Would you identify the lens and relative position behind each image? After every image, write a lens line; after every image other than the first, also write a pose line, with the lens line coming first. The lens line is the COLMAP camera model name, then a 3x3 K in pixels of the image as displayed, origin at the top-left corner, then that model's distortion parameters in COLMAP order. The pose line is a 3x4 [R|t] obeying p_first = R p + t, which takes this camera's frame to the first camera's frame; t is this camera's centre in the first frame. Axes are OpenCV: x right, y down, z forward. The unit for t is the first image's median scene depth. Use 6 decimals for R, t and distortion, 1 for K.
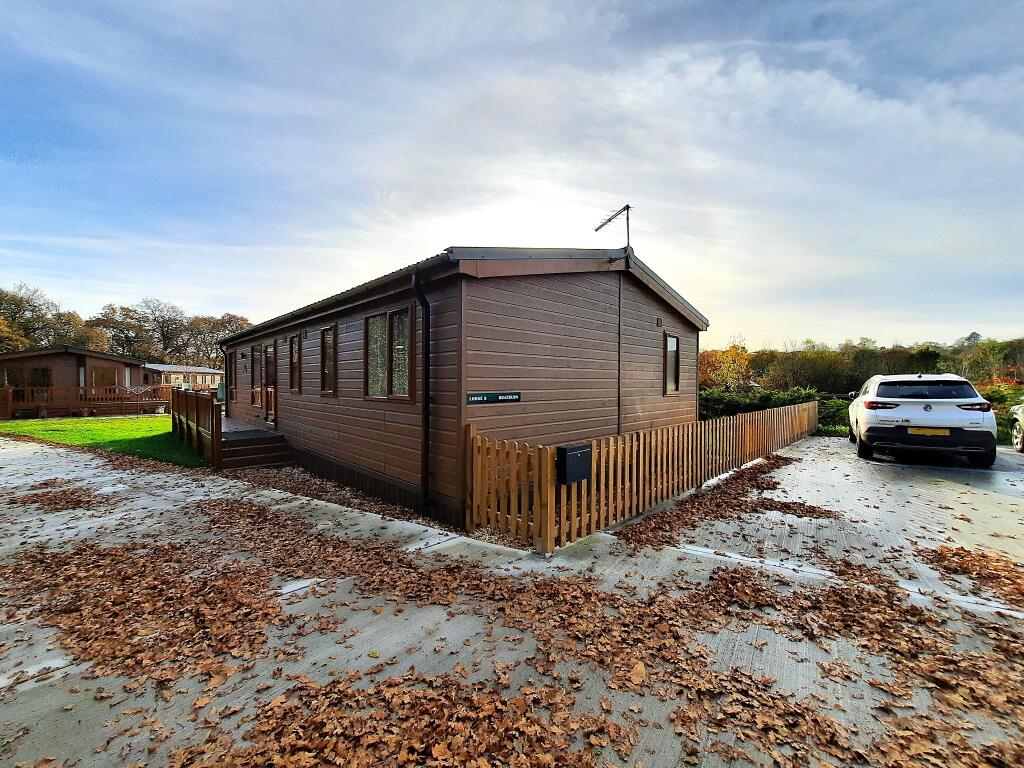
lens RADIAL K [[407.4, 0, 514.0], [0, 407.4, 384.9], [0, 0, 1]] dist [-0.016251, -0.002574]
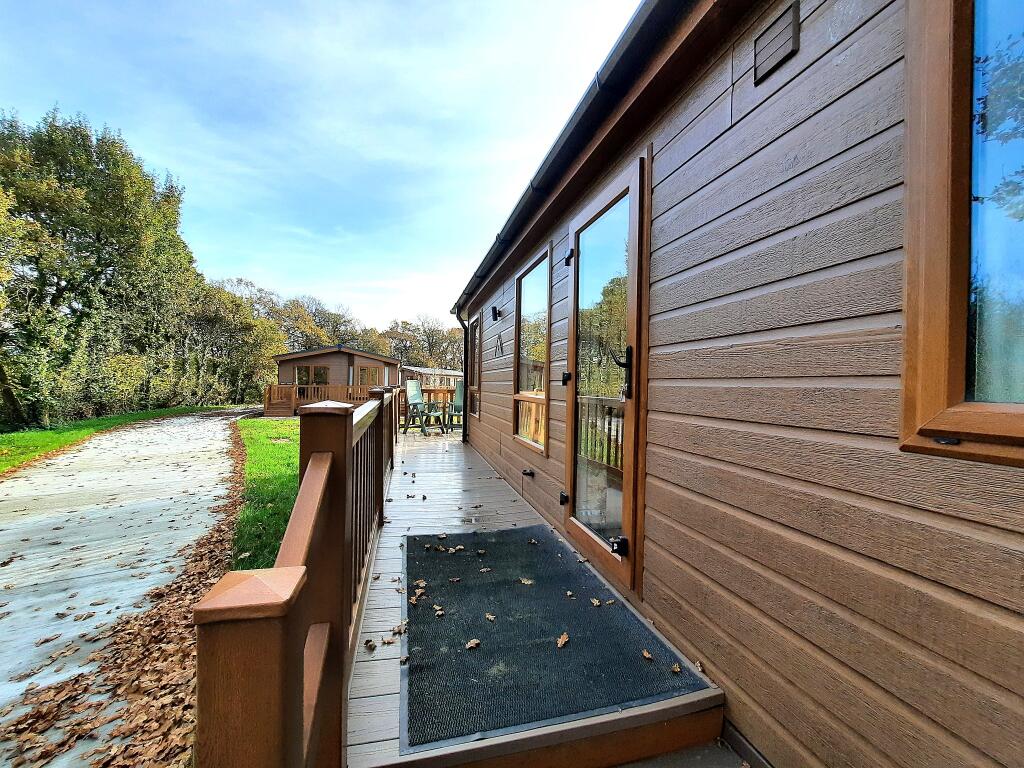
lens RADIAL K [[407.4, 0, 513.2], [0, 407.4, 387.0], [0, 0, 1]] dist [-0.016251, -0.002574]
pose [[0.866463, 0.019858, -0.498846, -0.110609], [-0.024415, 0.999699, -0.002611, 0.001061], [0.498644, 0.014441, 0.866687, 0.160991]]
